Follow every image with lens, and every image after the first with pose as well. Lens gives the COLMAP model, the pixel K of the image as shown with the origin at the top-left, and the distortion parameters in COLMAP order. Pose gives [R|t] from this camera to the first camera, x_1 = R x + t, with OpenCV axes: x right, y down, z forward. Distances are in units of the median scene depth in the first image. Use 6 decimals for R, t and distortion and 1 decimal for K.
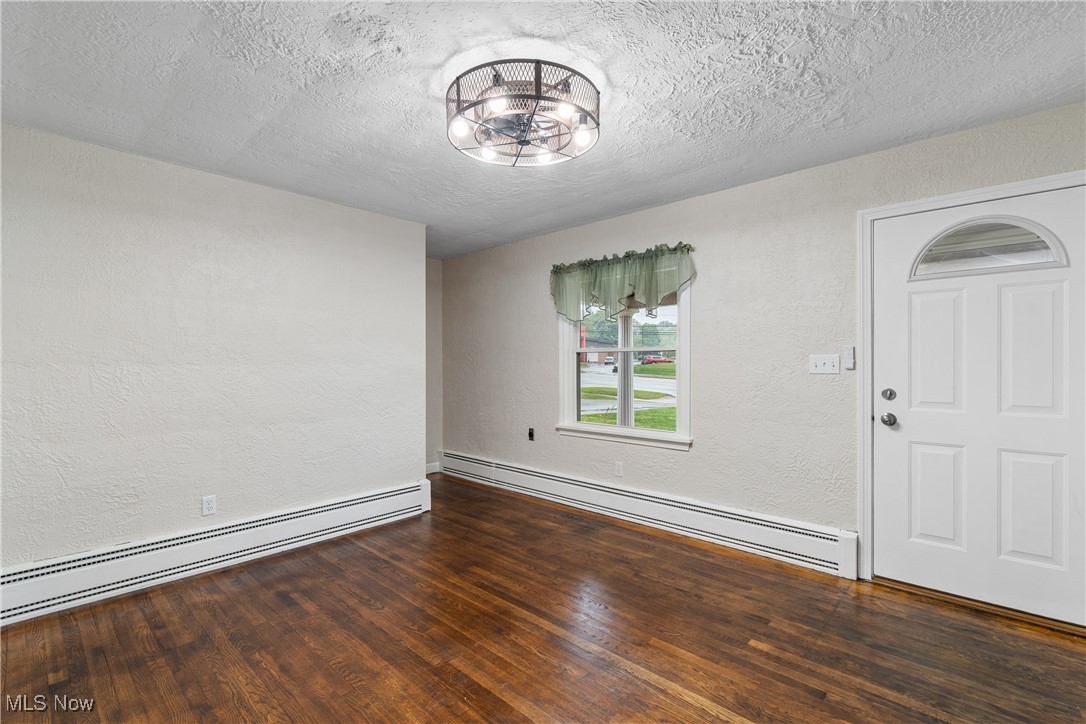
lens RADIAL K [[482.1, 0, 541.6], [0, 482.1, 363.4], [0, 0, 1]] dist [0.002036, -0.000995]
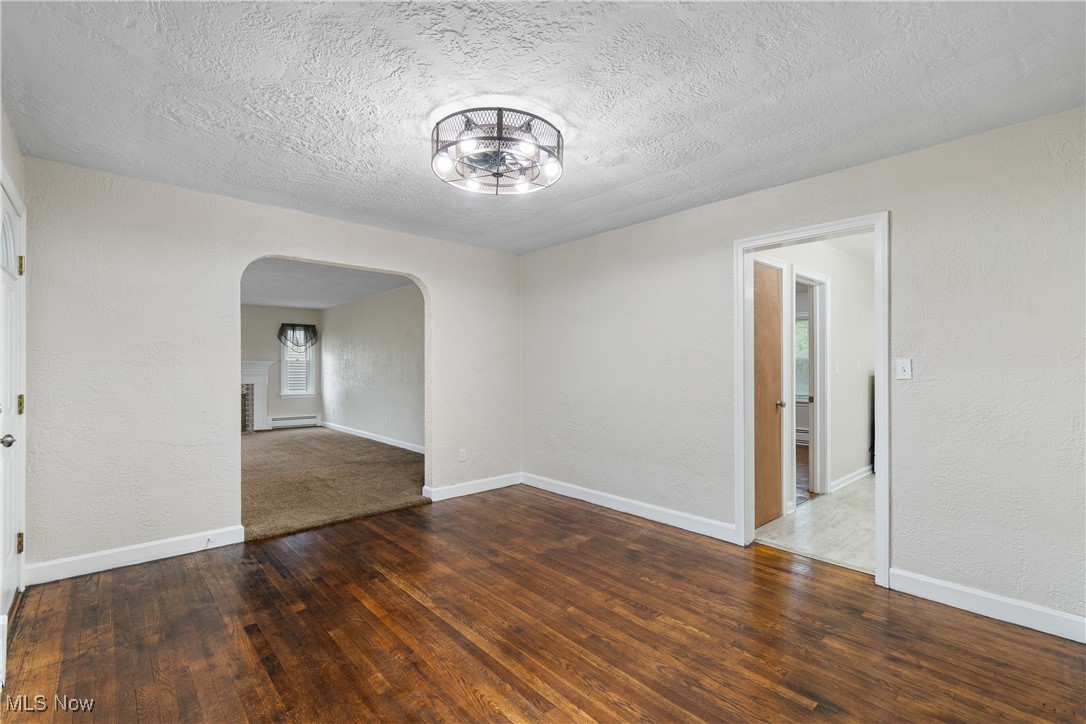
lens RADIAL K [[482.1, 0, 541.6], [0, 482.1, 363.4], [0, 0, 1]] dist [0.002036, -0.000995]
pose [[-0.995997, 0.001883, 0.089367, -0.199511], [0.001702, 0.999996, -0.002100, -0.001681], [-0.089371, -0.001940, -0.995997, 1.755830]]
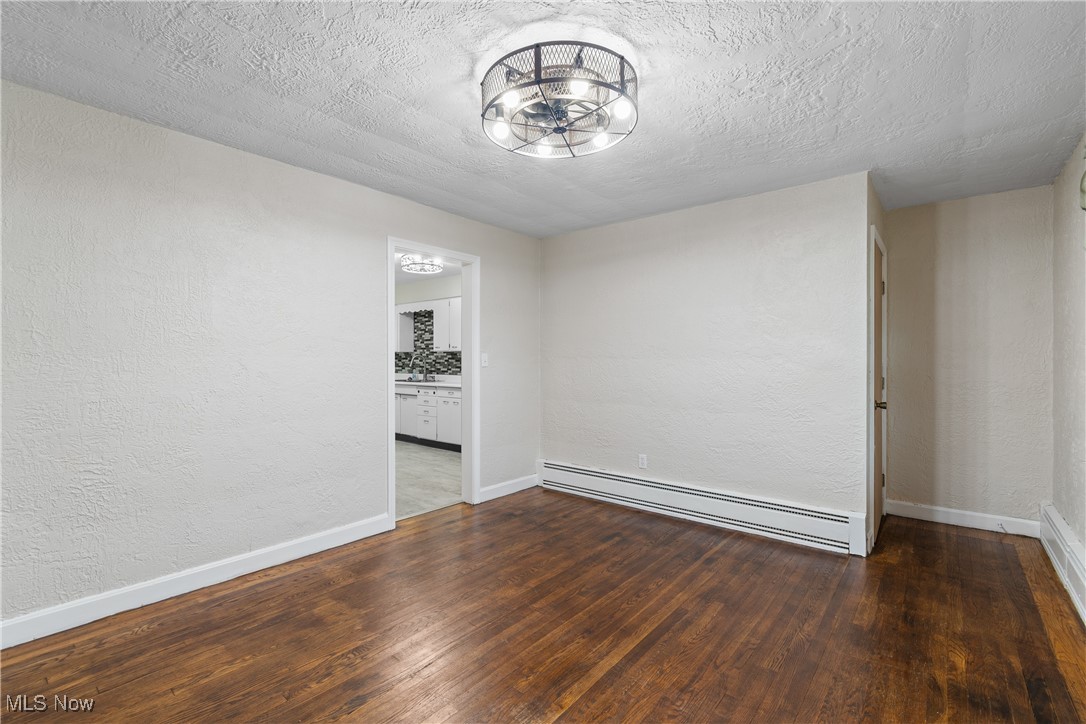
lens RADIAL K [[482.1, 0, 541.6], [0, 482.1, 363.4], [0, 0, 1]] dist [0.002036, -0.000995]
pose [[0.052454, 0.008562, -0.998587, 0.762287], [-0.004175, 0.999956, 0.008355, 0.007505], [0.998615, 0.003731, 0.052488, 0.748168]]
